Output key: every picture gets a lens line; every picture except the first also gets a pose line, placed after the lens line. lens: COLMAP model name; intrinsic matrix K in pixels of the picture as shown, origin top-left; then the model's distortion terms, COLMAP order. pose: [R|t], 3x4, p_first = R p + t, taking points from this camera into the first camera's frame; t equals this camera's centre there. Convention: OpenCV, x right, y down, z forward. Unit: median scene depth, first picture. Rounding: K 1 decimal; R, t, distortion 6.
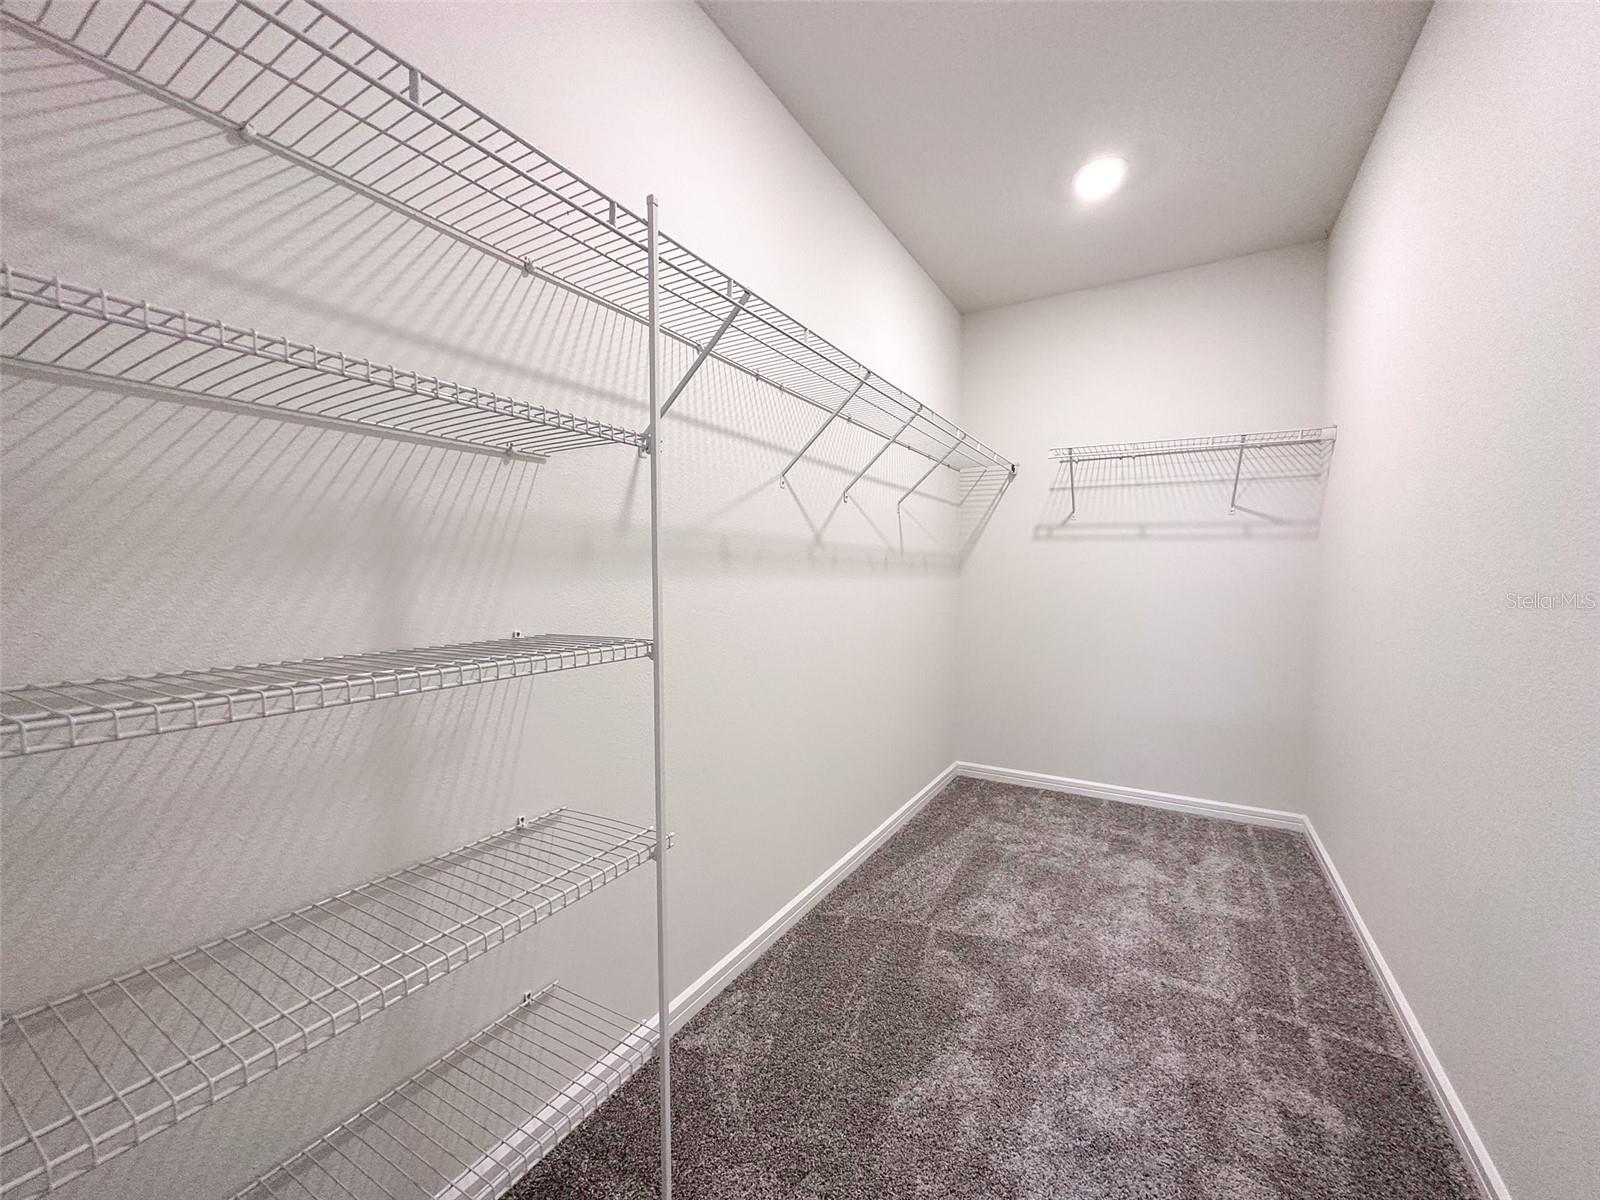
lens RADIAL K [[633.2, 0, 797.8], [0, 633.2, 595.6], [0, 0, 1]] dist [-0.000504, -0.000736]
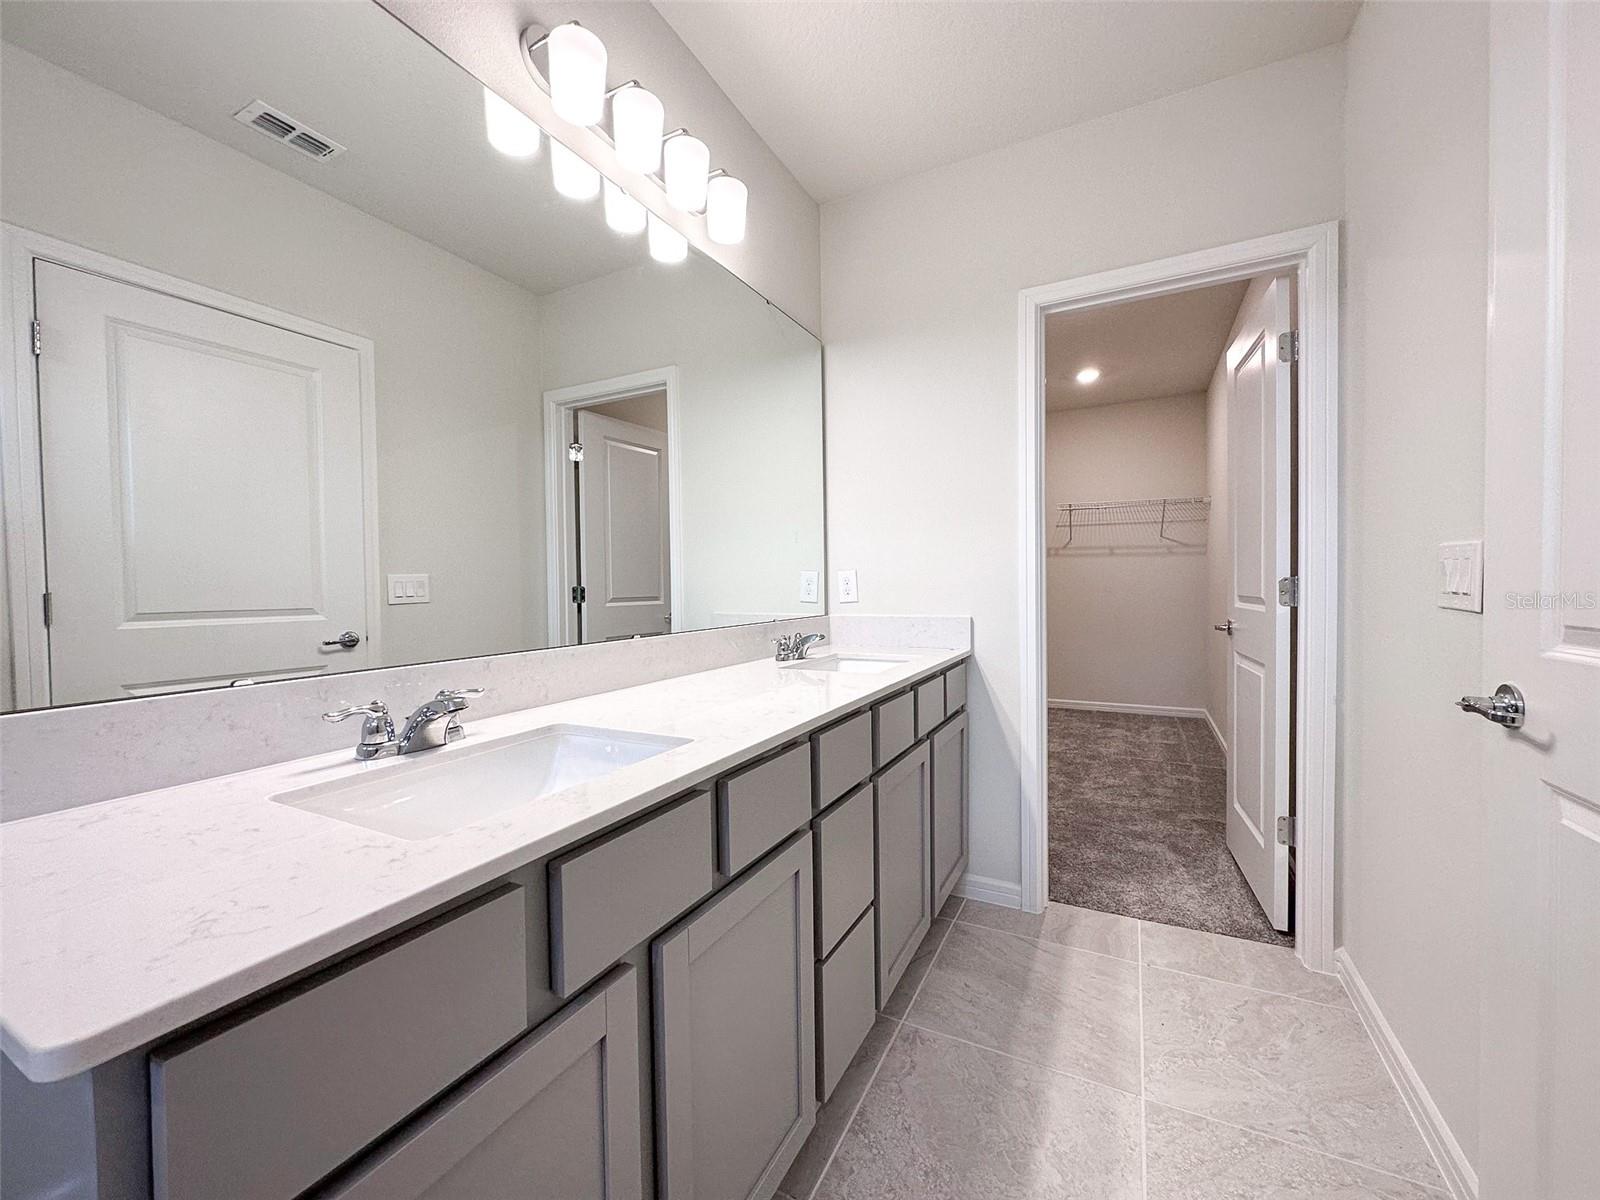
lens RADIAL K [[633.2, 0, 807.8], [0, 633.2, 597.7], [0, 0, 1]] dist [-0.000504, -0.000736]
pose [[0.997654, -0.015424, 0.066702, -0.439494], [0.016971, 0.999599, -0.022684, 0.054822], [-0.066325, 0.023763, 0.997515, -0.728533]]
